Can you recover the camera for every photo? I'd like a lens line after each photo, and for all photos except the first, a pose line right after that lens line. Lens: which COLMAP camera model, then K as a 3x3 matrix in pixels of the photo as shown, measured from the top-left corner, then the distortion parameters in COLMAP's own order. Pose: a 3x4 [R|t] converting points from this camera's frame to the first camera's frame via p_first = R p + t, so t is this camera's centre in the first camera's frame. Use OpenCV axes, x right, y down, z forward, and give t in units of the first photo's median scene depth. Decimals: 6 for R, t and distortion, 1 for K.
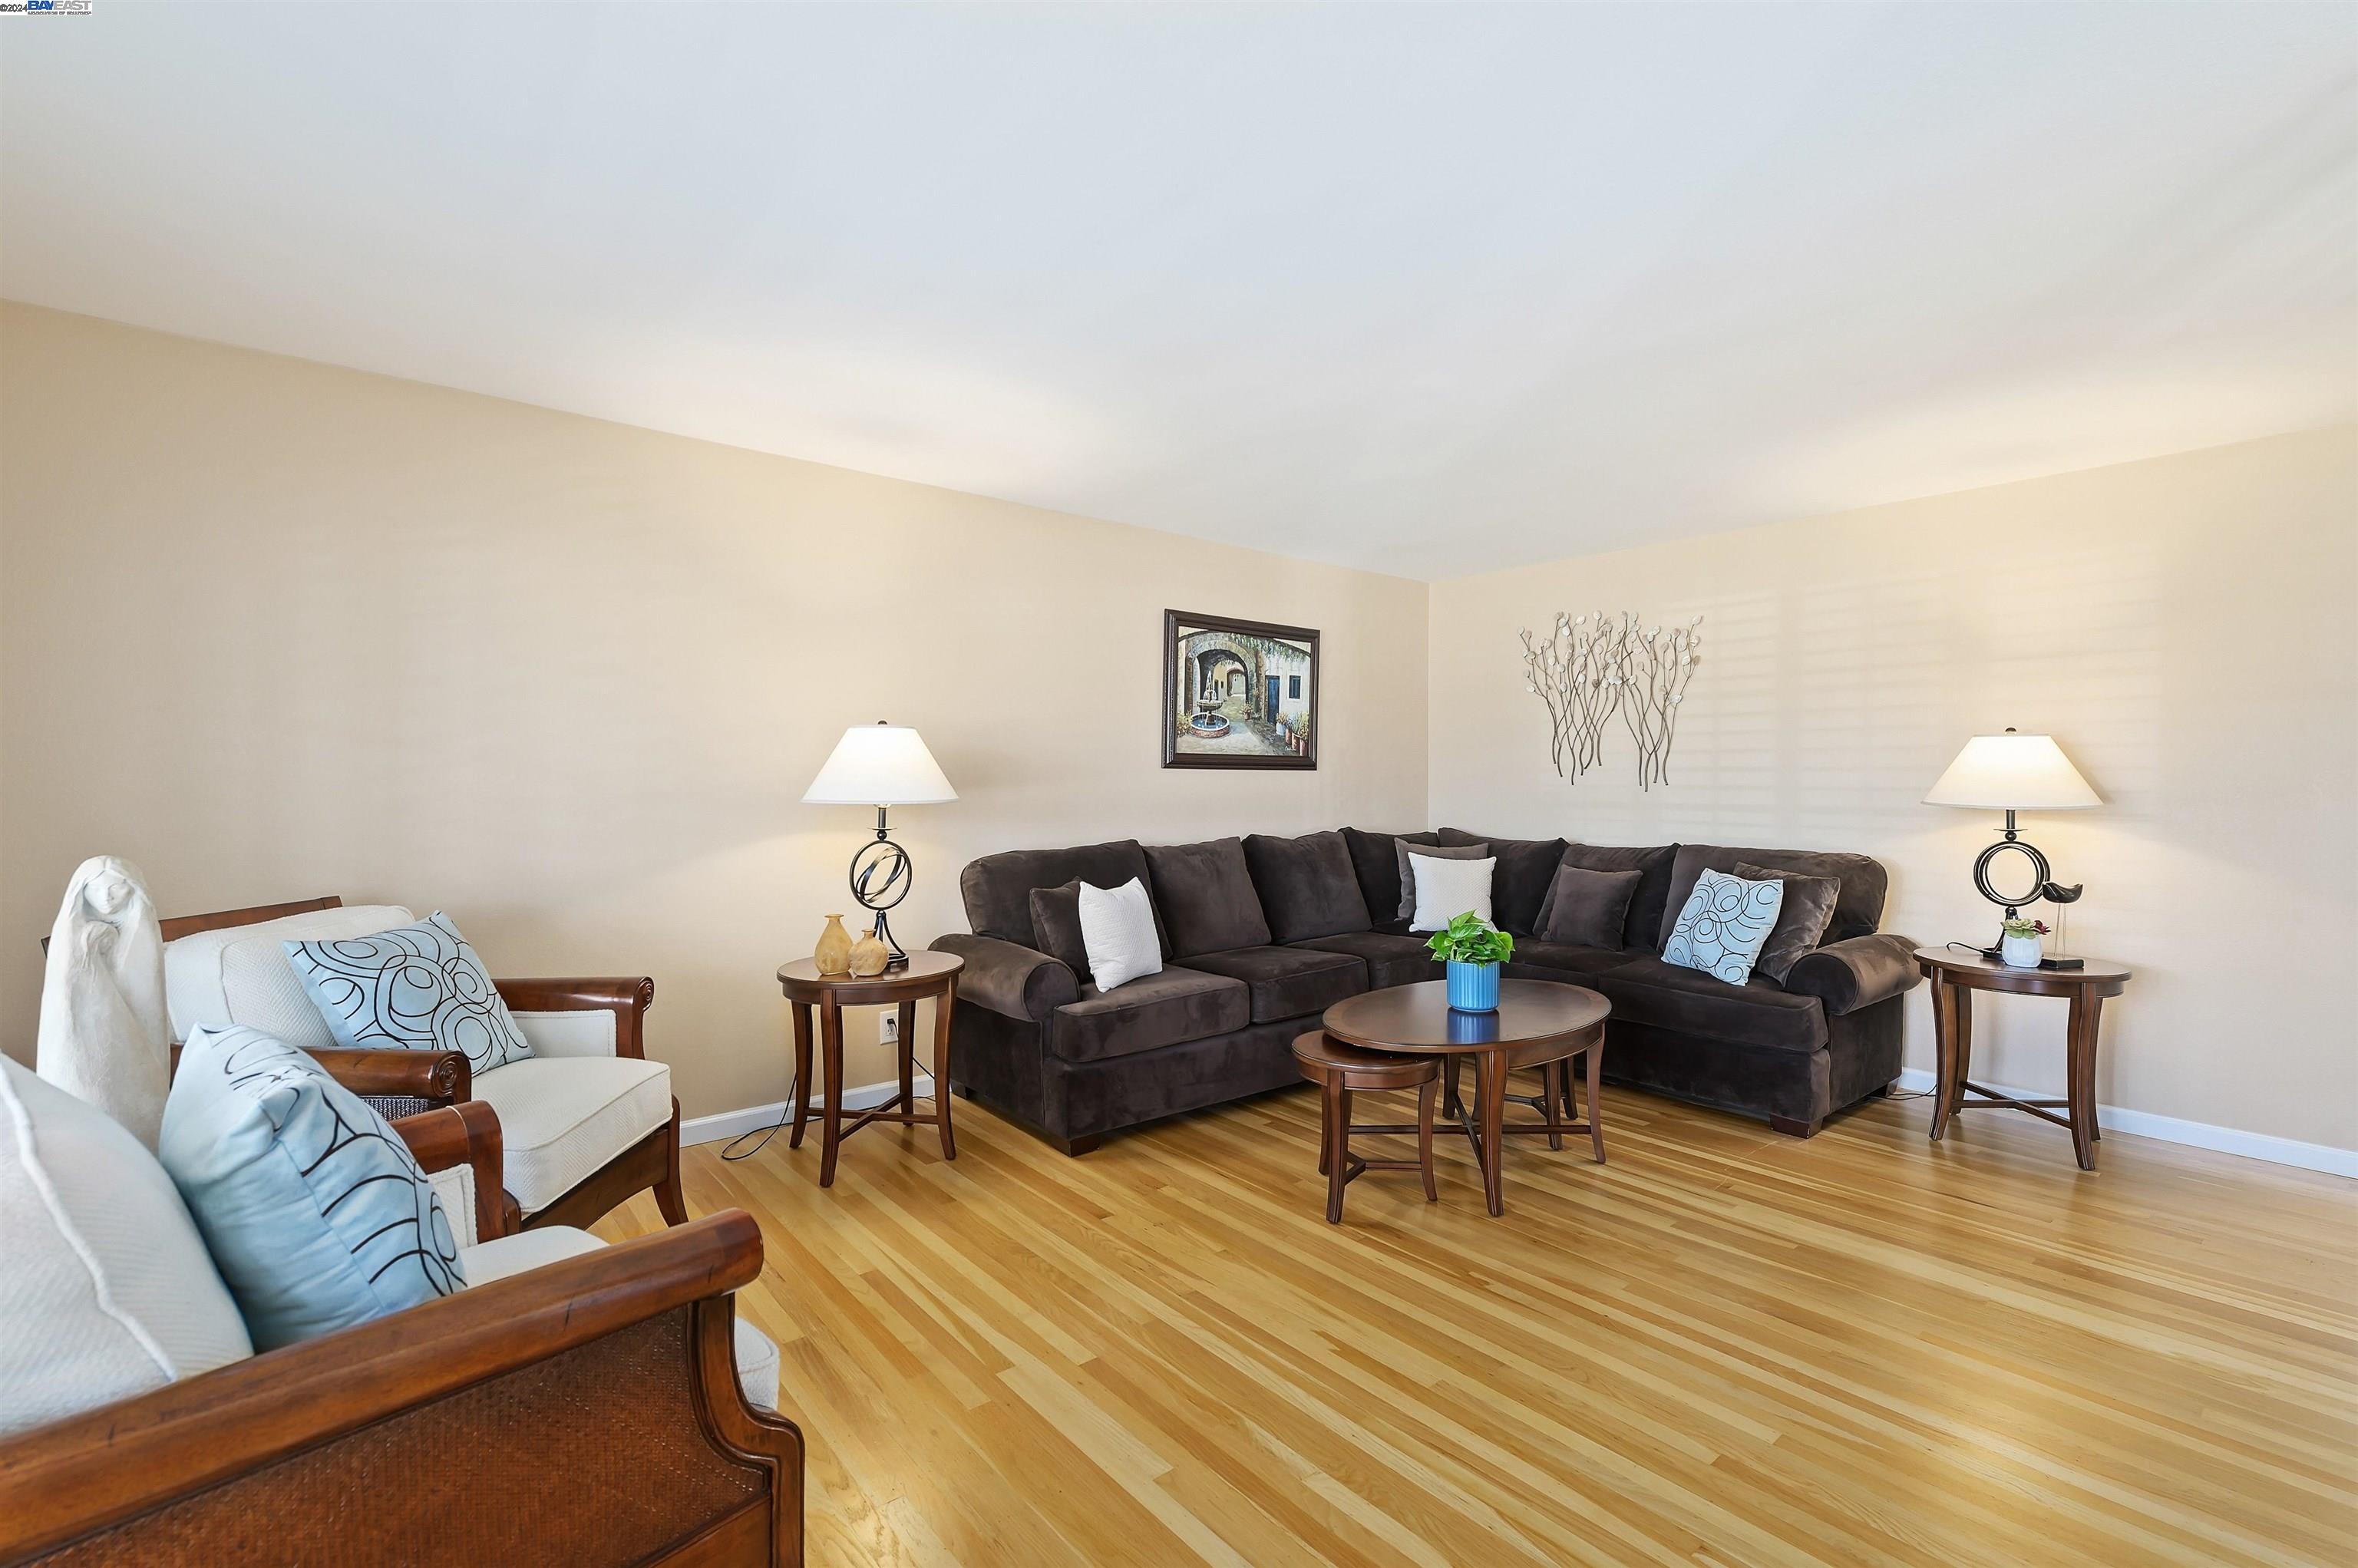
lens RADIAL K [[1058.0, 0, 1242.0], [0, 1058.0, 782.5], [0, 0, 1]] dist [0.015234, -0.005692]
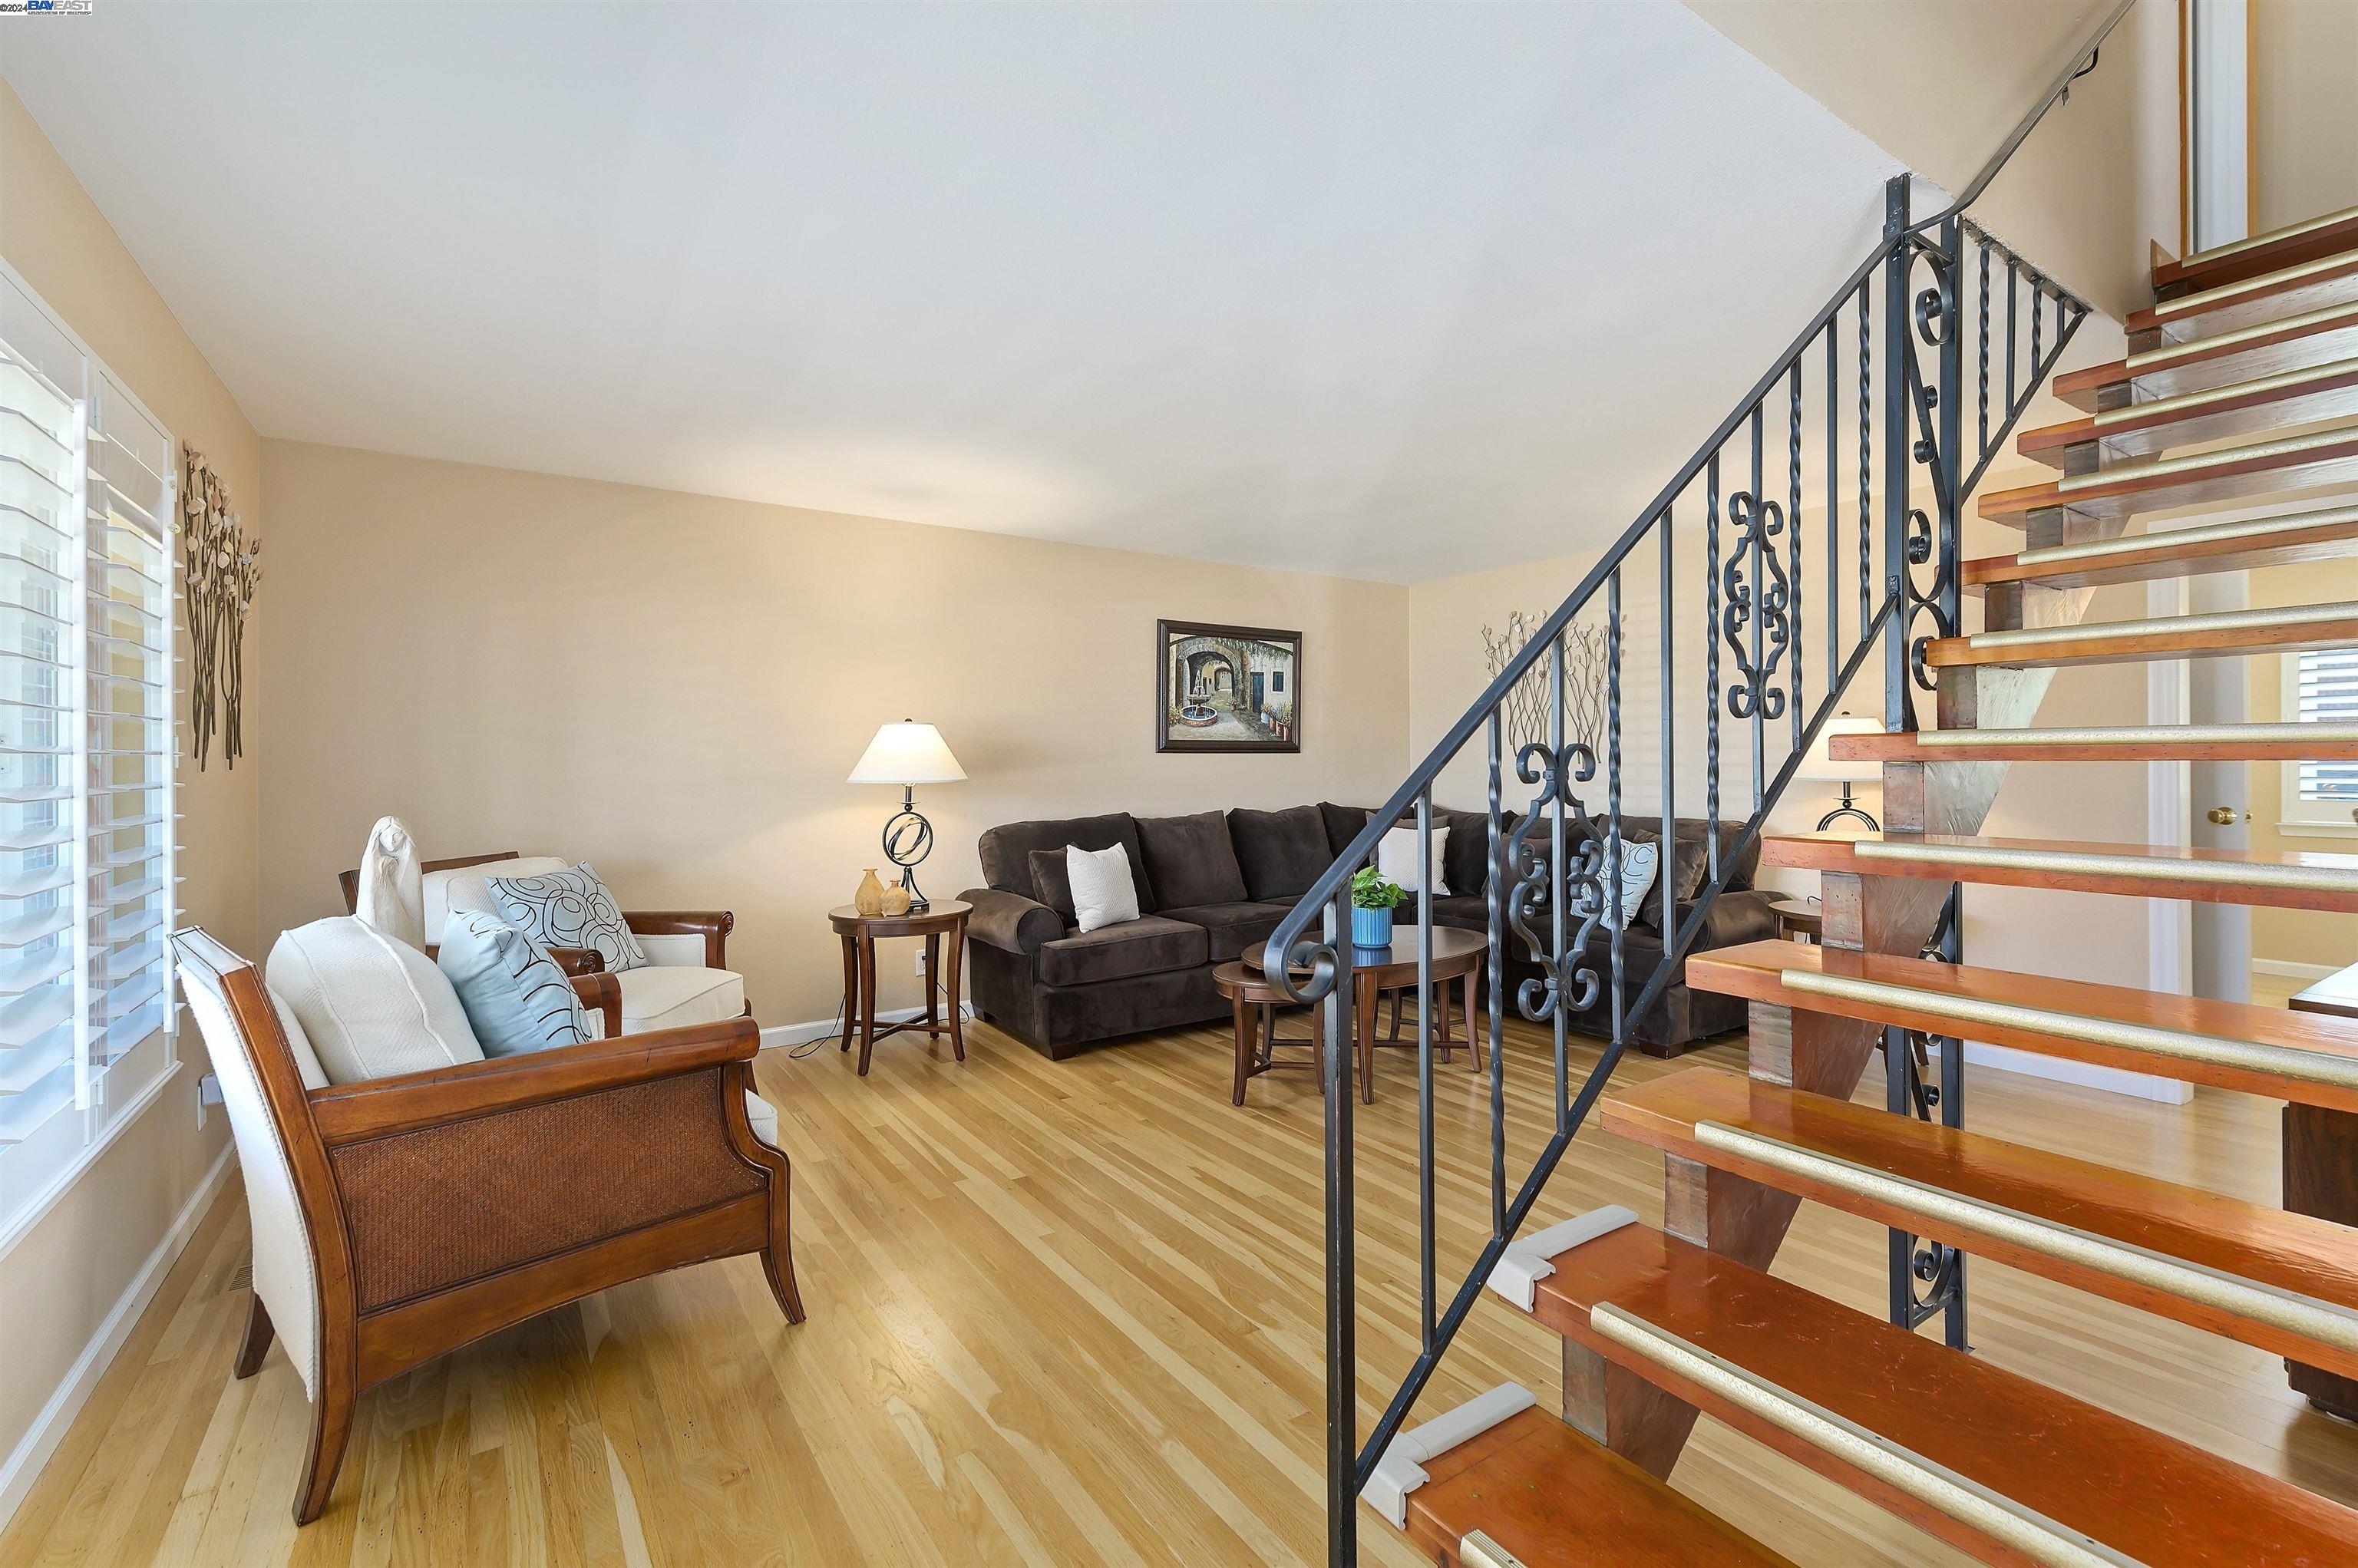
lens RADIAL K [[1058.0, 0, 1250.0], [0, 1058.0, 752.2], [0, 0, 1]] dist [0.015234, -0.005692]
pose [[0.995989, -0.009702, -0.088945, 0.189150], [0.008692, 0.999893, -0.011737, 0.000875], [0.089050, 0.010917, 0.995967, -0.245834]]
